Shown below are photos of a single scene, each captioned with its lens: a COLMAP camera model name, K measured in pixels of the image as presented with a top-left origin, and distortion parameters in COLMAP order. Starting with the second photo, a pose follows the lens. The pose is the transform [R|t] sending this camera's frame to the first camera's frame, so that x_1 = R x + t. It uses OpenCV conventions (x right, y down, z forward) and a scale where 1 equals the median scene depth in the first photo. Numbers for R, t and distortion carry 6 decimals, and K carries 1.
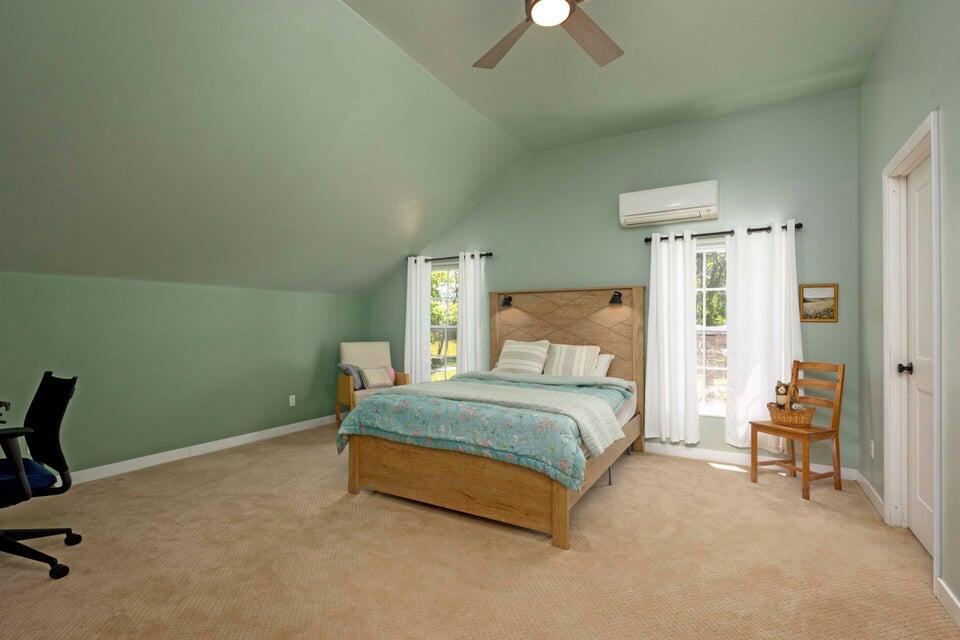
lens RADIAL K [[462.6, 0, 477.5], [0, 462.6, 322.1], [0, 0, 1]] dist [0.002669, -0.003514]
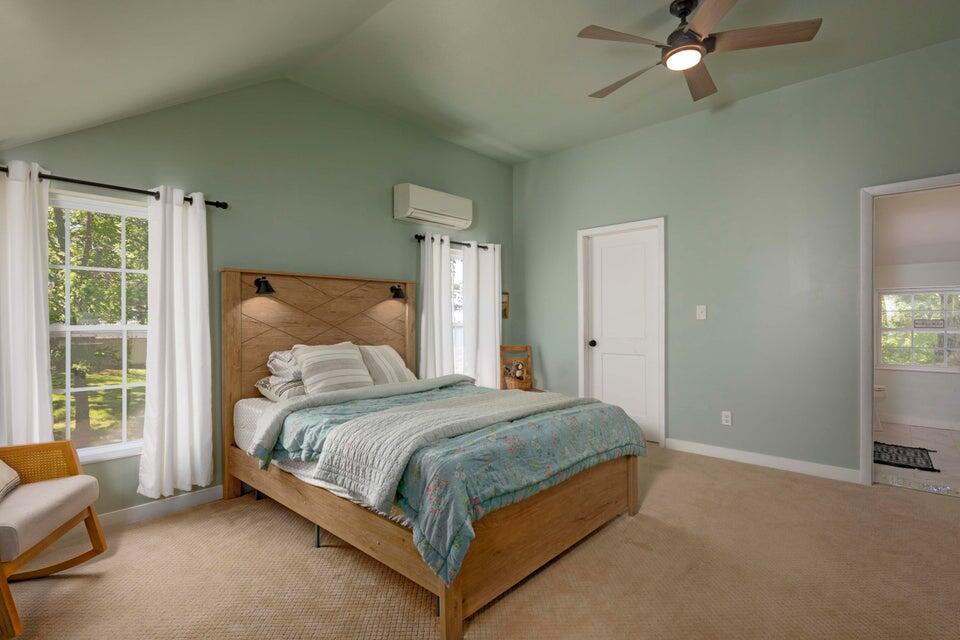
lens RADIAL K [[462.6, 0, 478.7], [0, 462.6, 319.9], [0, 0, 1]] dist [0.002669, -0.003514]
pose [[0.203701, 0.000009, 0.979033, -0.556474], [0.000084, 1.000000, -0.000026, 0.002866], [-0.979033, 0.000087, 0.203701, 0.623194]]
